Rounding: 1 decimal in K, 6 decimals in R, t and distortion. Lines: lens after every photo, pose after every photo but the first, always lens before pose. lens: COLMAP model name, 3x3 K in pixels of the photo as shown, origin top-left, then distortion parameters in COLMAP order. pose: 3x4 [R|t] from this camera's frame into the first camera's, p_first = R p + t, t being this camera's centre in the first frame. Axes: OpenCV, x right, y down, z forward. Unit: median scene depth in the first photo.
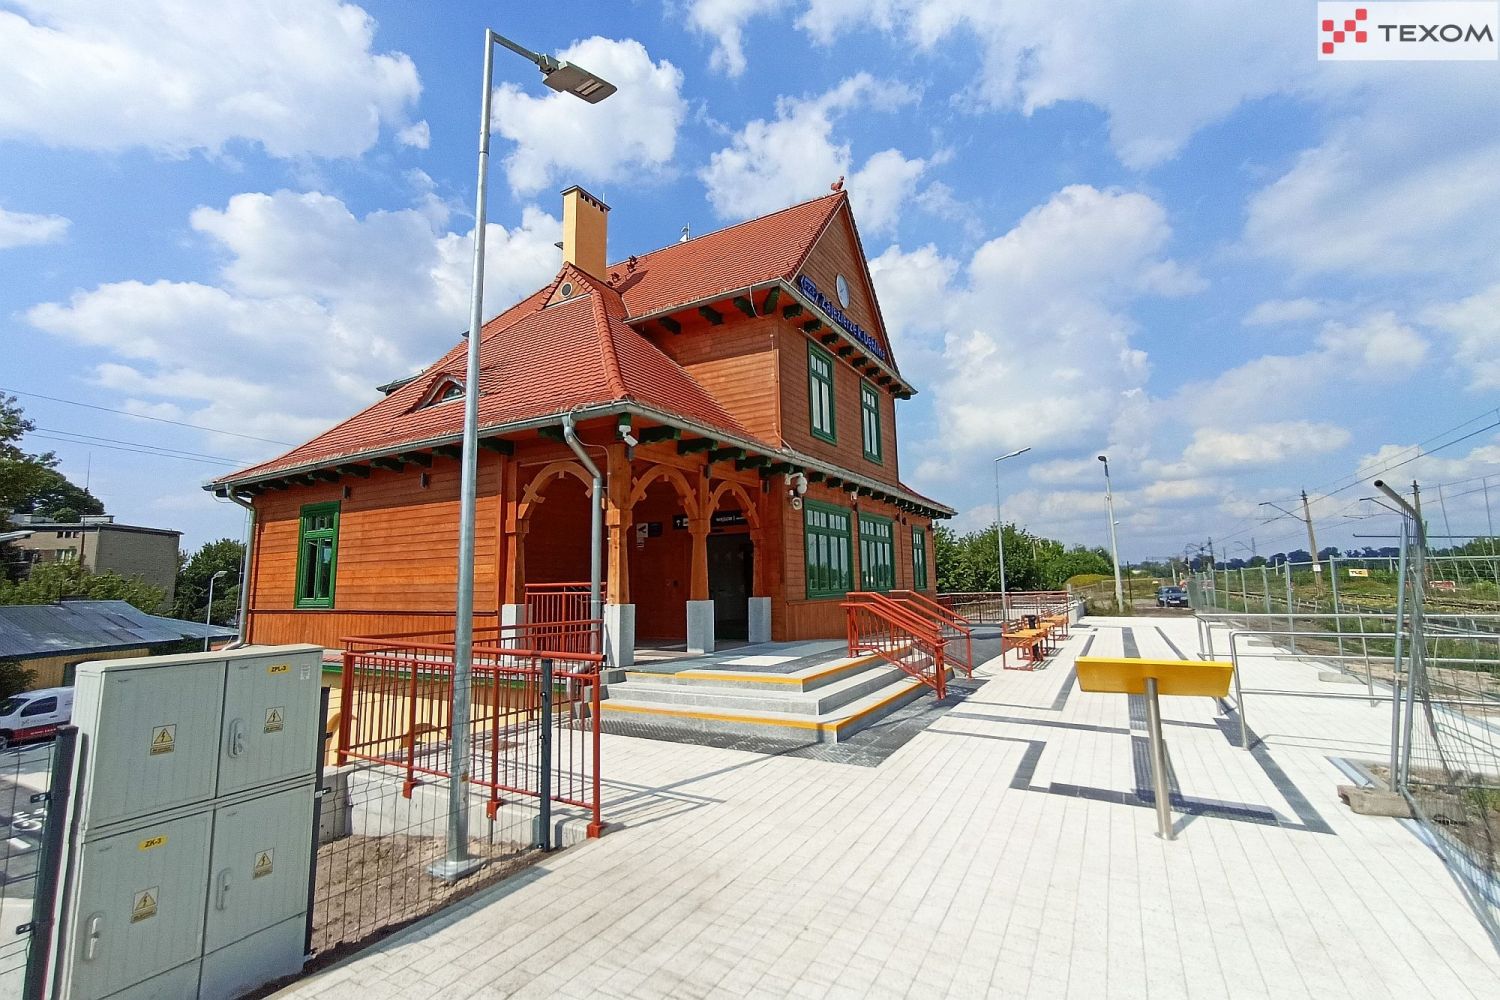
lens RADIAL K [[677.3, 0, 750.0], [0, 677.3, 500.0], [0, 0, 1]] dist [-0.041682, 0.037252]
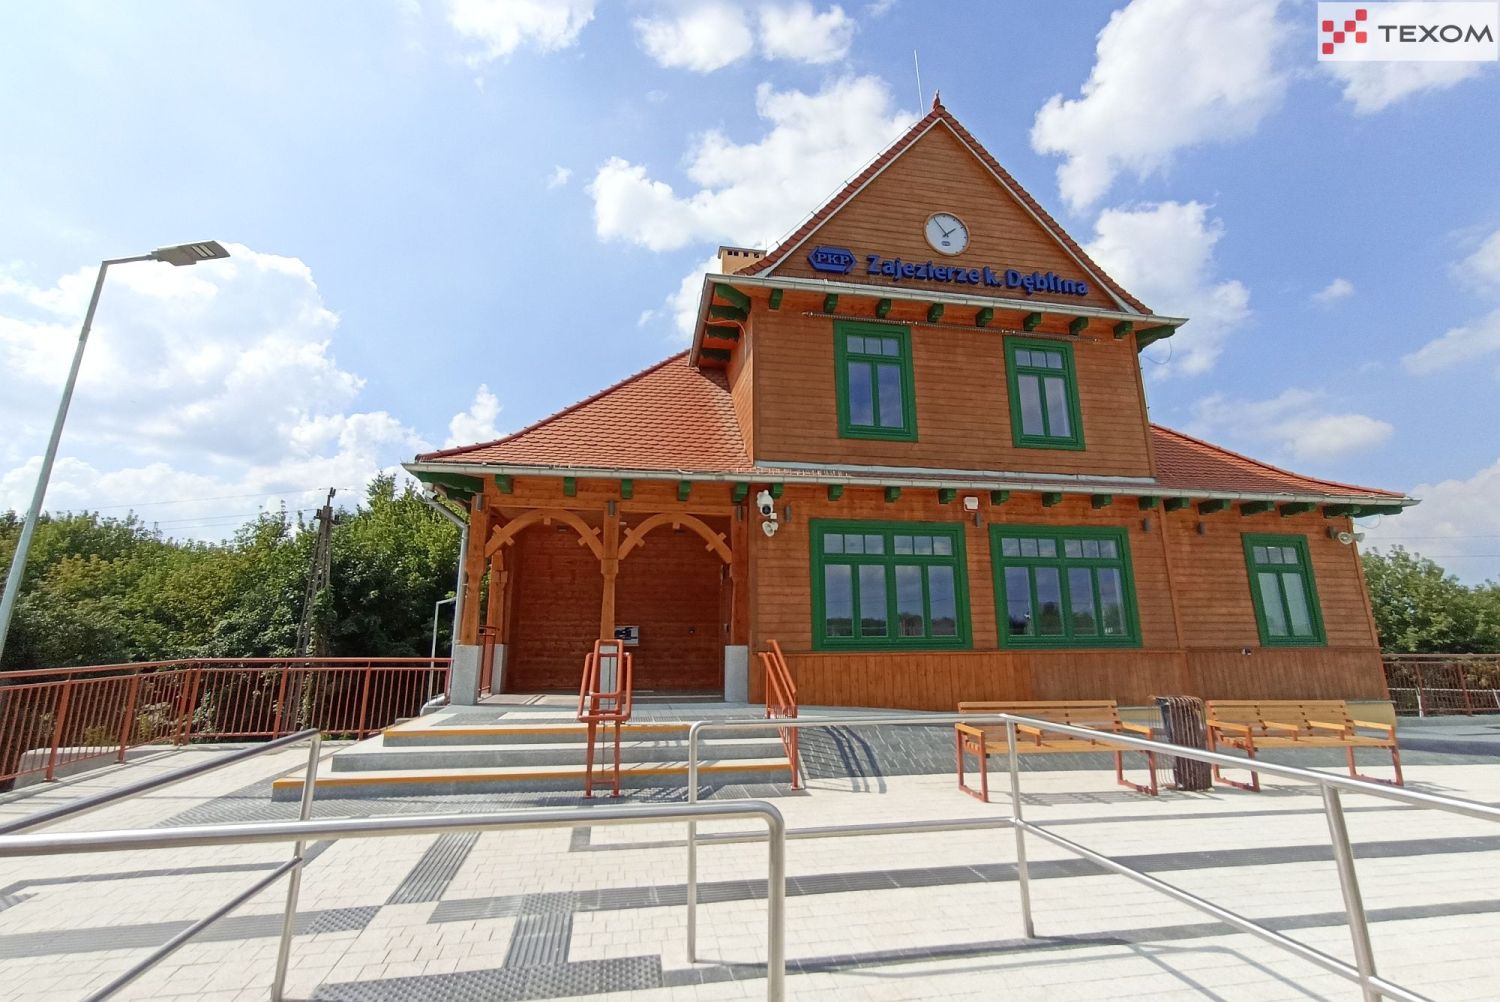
lens RADIAL K [[677.3, 0, 750.0], [0, 677.3, 501.0], [0, 0, 1]] dist [-0.041682, 0.037252]
pose [[0.657759, -0.131248, -0.741705, 0.654294], [0.083840, 0.991340, -0.101071, 0.051343], [0.748548, 0.004296, 0.663067, 0.443378]]
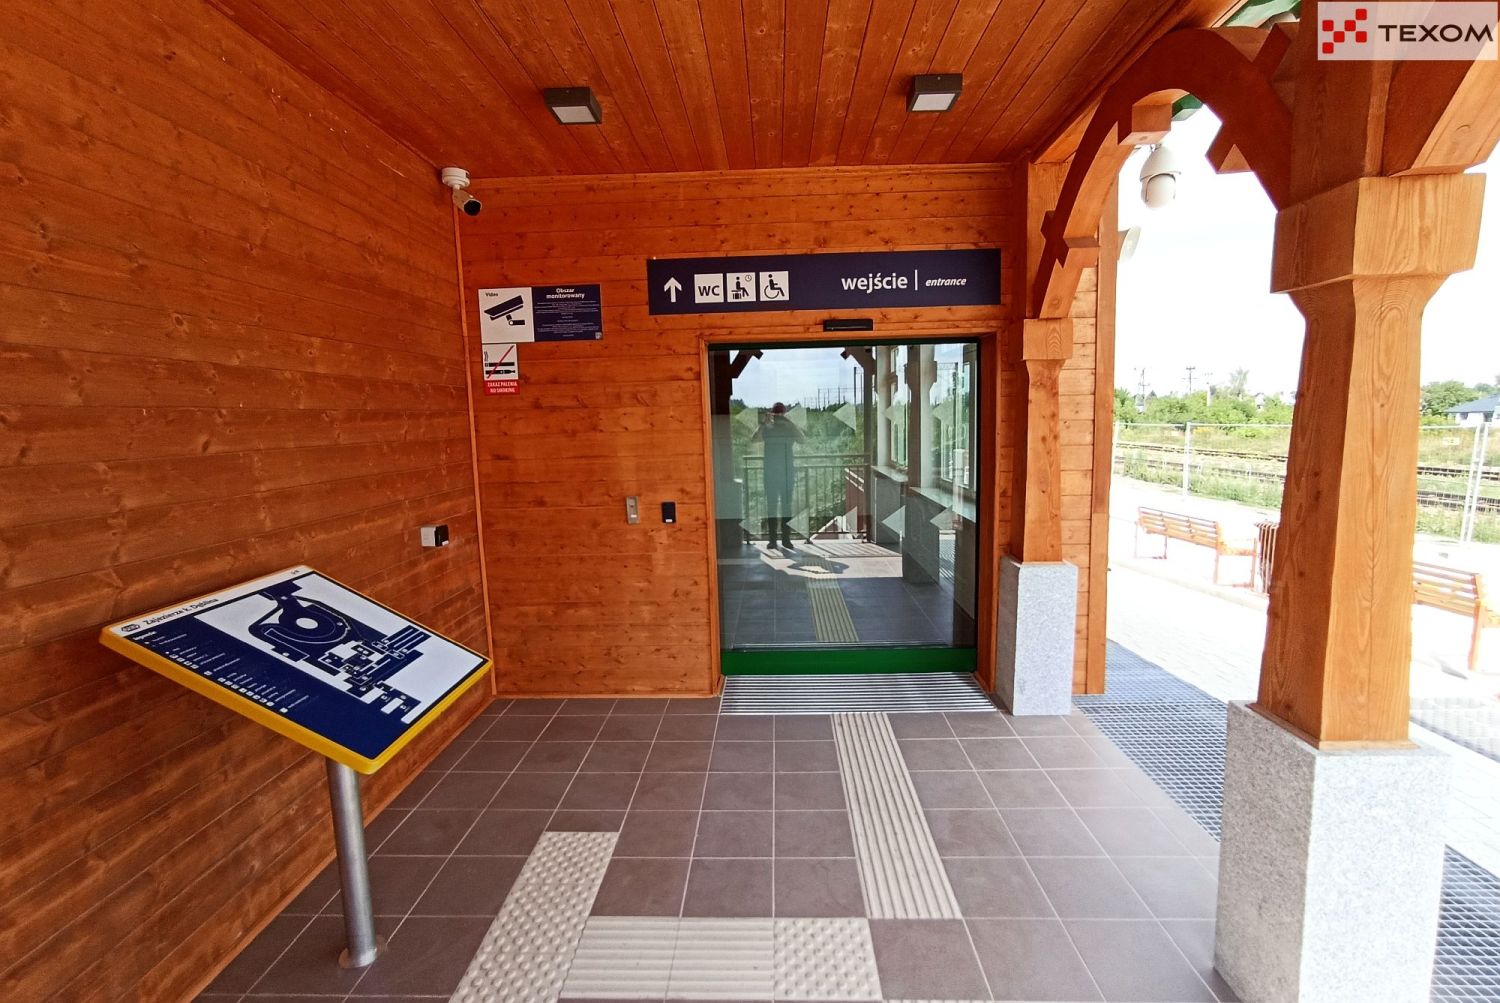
lens RADIAL K [[677.3, 0, 750.0], [0, 677.3, 501.5], [0, 0, 1]] dist [-0.041682, 0.037252]
pose [[0.884724, -0.062934, 0.461847, -0.223890], [-0.048254, 0.973153, 0.225044, 0.057879], [-0.463611, -0.221388, 0.857935, 0.792785]]
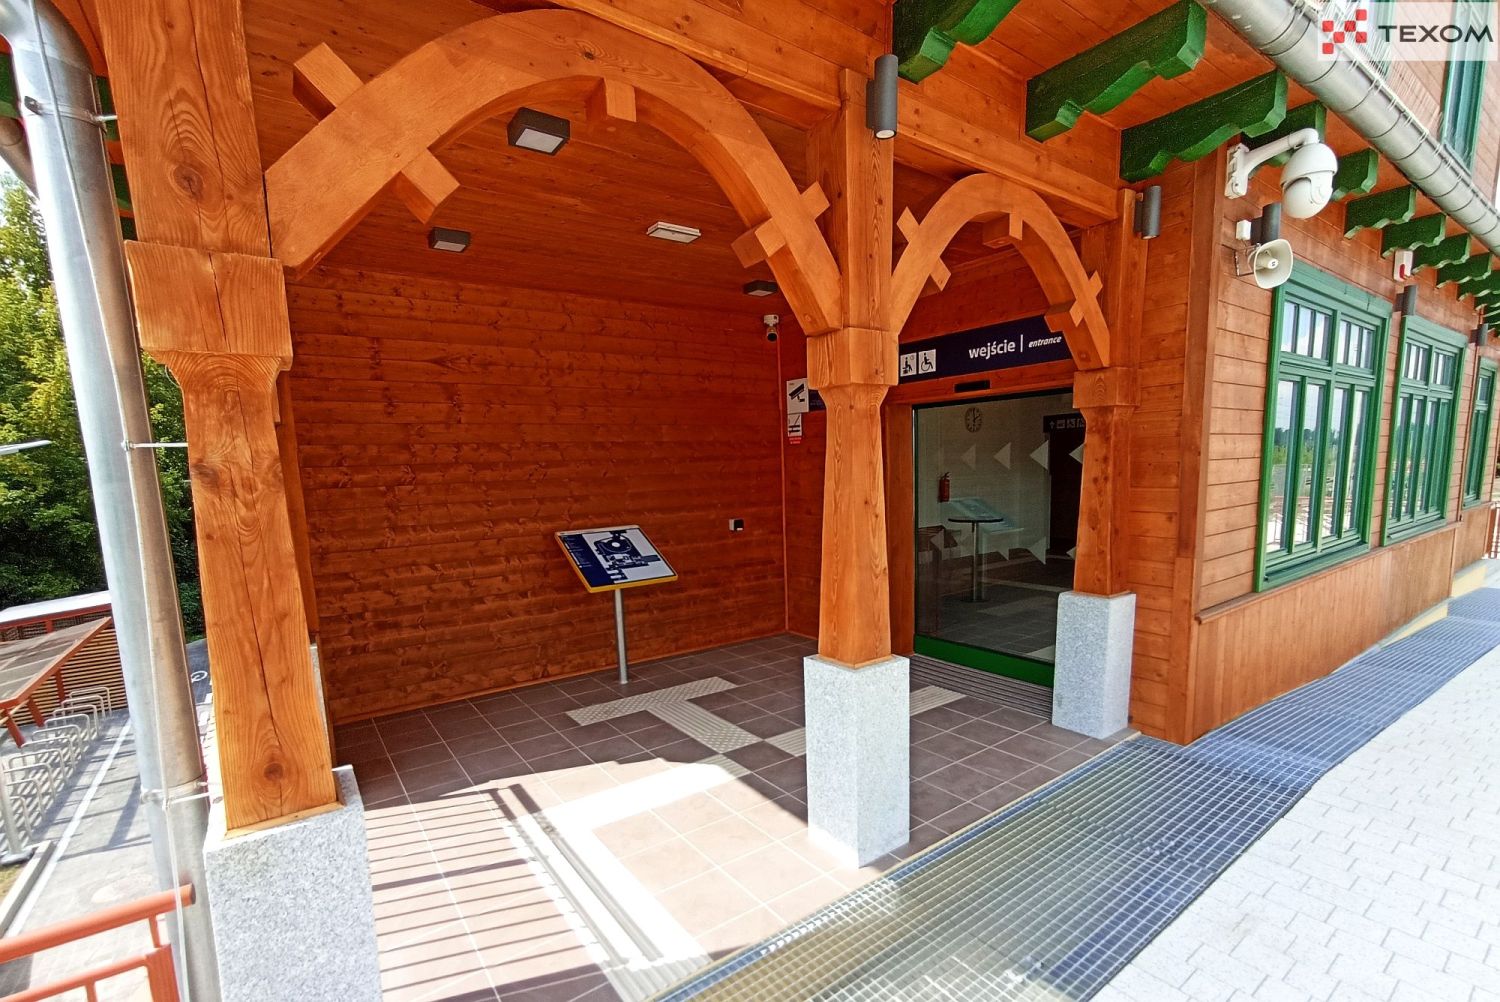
lens RADIAL K [[678.7, 0, 758.2], [0, 678.7, 556.0], [0, 0, 1]] dist [-0.003037, 0.000059]
pose [[0.915669, 0.044761, -0.399434, -0.004710], [0.062390, 0.965906, 0.251265, 0.036754], [0.397062, -0.254996, 0.881657, 0.645466]]
